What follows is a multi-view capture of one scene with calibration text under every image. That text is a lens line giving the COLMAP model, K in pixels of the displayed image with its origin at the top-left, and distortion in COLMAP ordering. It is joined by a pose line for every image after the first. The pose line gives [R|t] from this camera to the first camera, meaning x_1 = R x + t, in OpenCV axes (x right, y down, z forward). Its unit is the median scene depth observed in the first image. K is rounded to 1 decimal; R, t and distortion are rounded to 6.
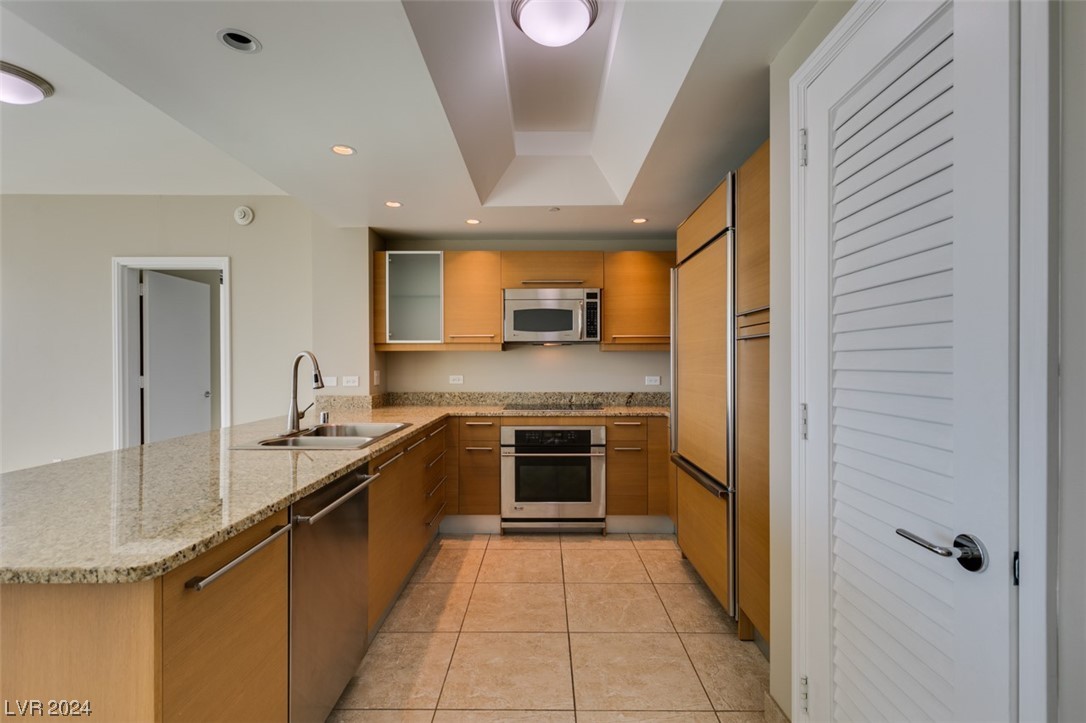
lens RADIAL K [[489.1, 0, 542.3], [0, 489.1, 364.7], [0, 0, 1]] dist [0.006535, -0.001310]
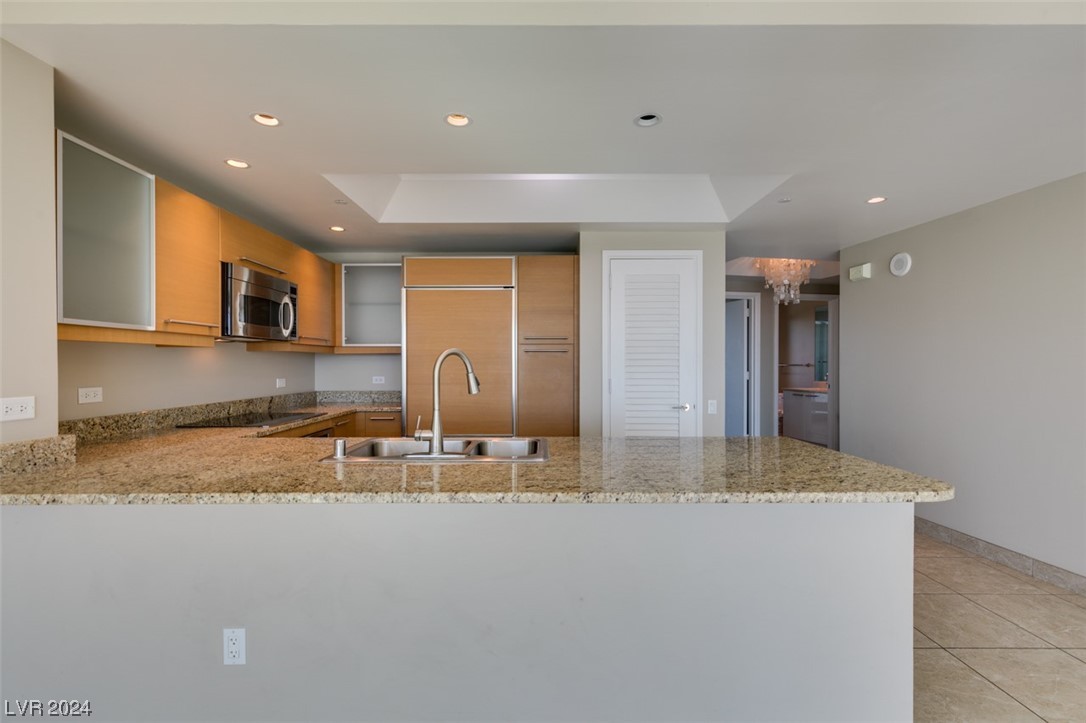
lens RADIAL K [[486.0, 0, 541.0], [0, 486.0, 365.0], [0, 0, 1]] dist [0.006908, -0.001698]
pose [[-0.006135, -0.002002, 0.999979, -0.860921], [0.007646, 0.999969, 0.002049, -0.000949], [-0.999952, 0.007658, -0.006120, 0.581039]]
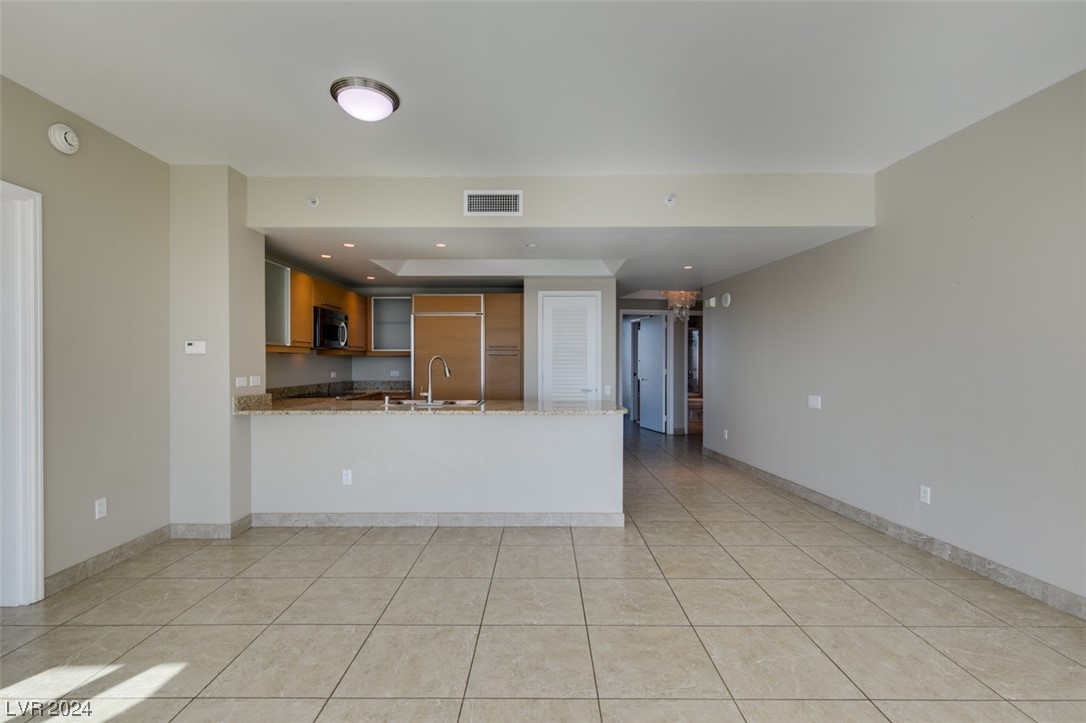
lens RADIAL K [[486.0, 0, 541.0], [0, 486.0, 365.0], [0, 0, 1]] dist [0.006908, -0.001698]
pose [[-0.000738, -0.004081, 0.999991, -1.487647], [0.006759, 0.999969, 0.004085, 0.000783], [-0.999977, 0.006762, -0.000710, 0.428195]]
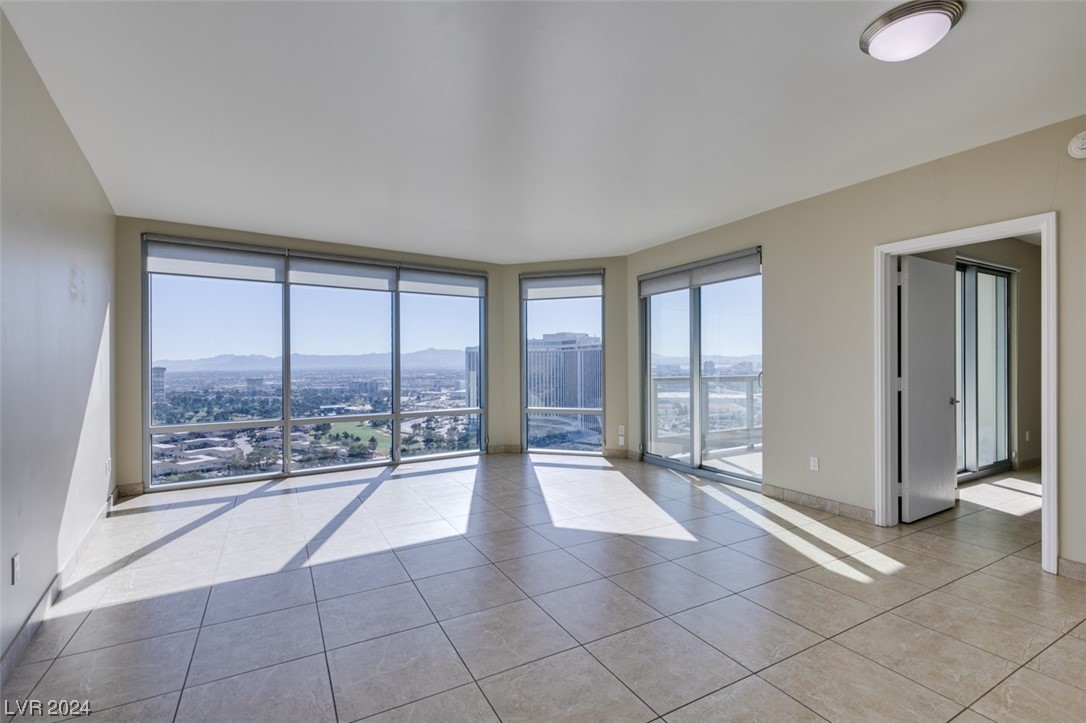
lens RADIAL K [[486.0, 0, 541.0], [0, 486.0, 365.0], [0, 0, 1]] dist [0.006908, -0.001698]
pose [[0.487690, 0.004585, -0.873005, -0.456722], [-0.003299, 0.999989, 0.003409, -0.000265], [0.873010, 0.001217, 0.487700, 0.021865]]
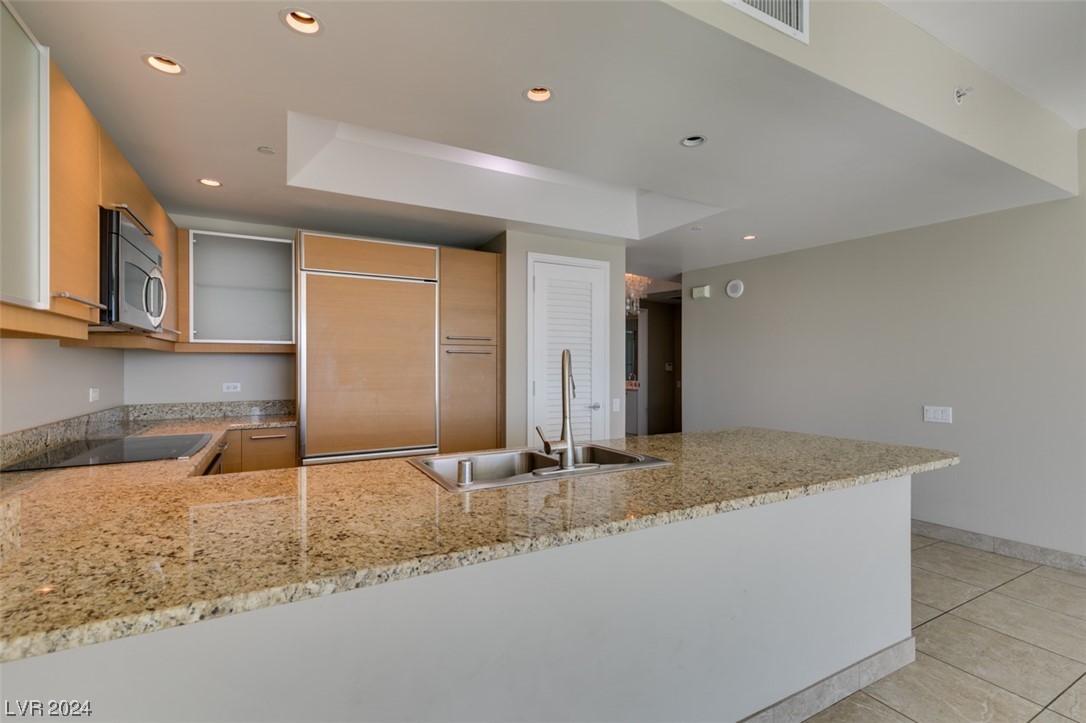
lens RADIAL K [[485.1, 0, 541.3], [0, 485.1, 367.8], [0, 0, 1]] dist [0.004982, -0.000084]
pose [[-0.479773, -0.002507, 0.877389, -0.734953], [0.006905, 0.999954, 0.006633, -0.003520], [-0.877365, 0.009241, -0.479734, 0.925957]]
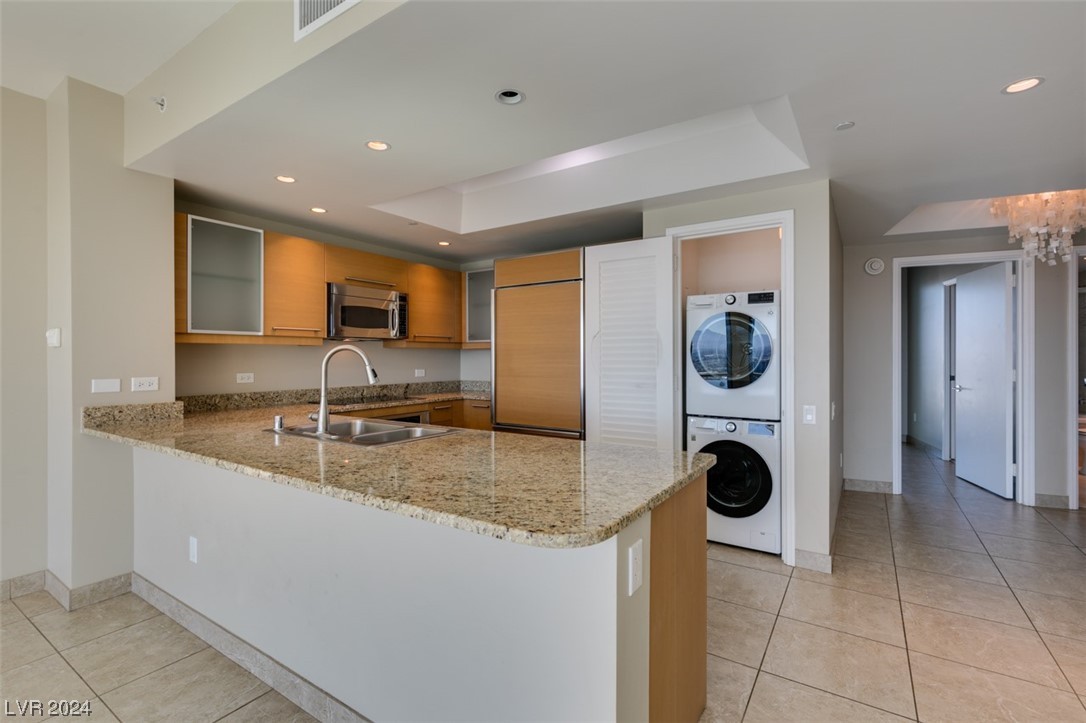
lens RADIAL K [[488.9, 0, 541.0], [0, 488.9, 357.6], [0, 0, 1]] dist [0.004713, -0.000286]
pose [[0.546651, -0.000395, 0.837360, -0.717187], [0.006416, 0.999973, -0.003717, 0.001481], [-0.837336, 0.007404, 0.546639, 0.119182]]
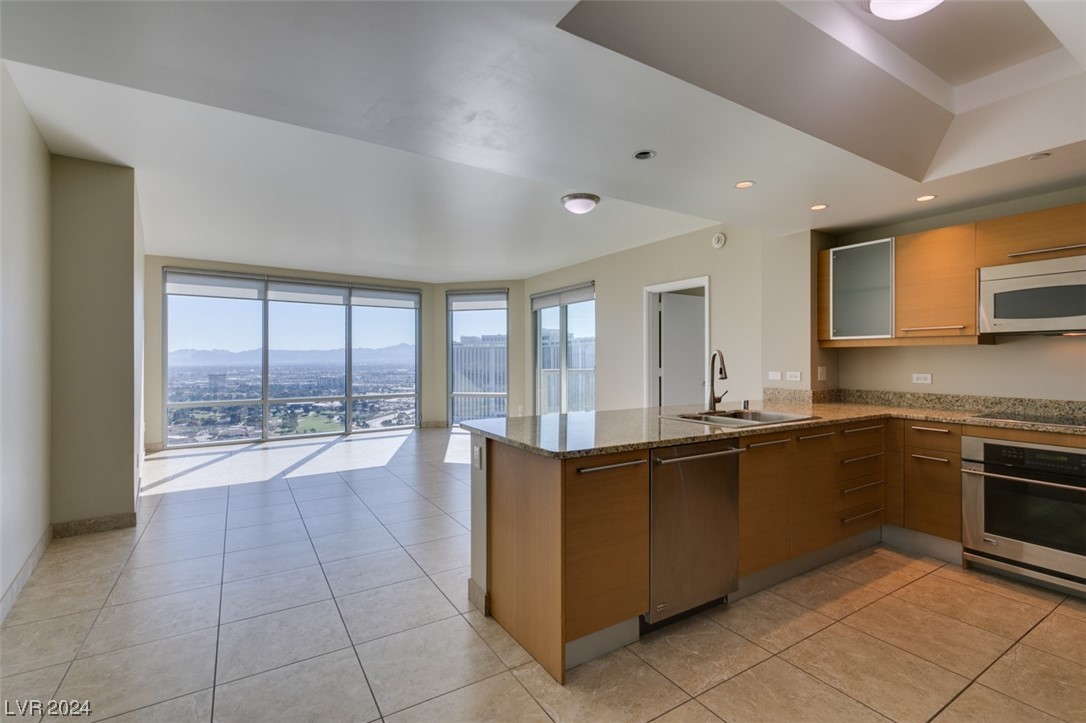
lens RADIAL K [[489.6, 0, 539.9], [0, 489.6, 359.2], [0, 0, 1]] dist [0.007652, -0.000896]
pose [[0.530978, 0.002988, -0.847380, 0.242629], [-0.005899, 0.999983, -0.000170, -0.000080], [0.847365, 0.005089, 0.530986, -0.052435]]
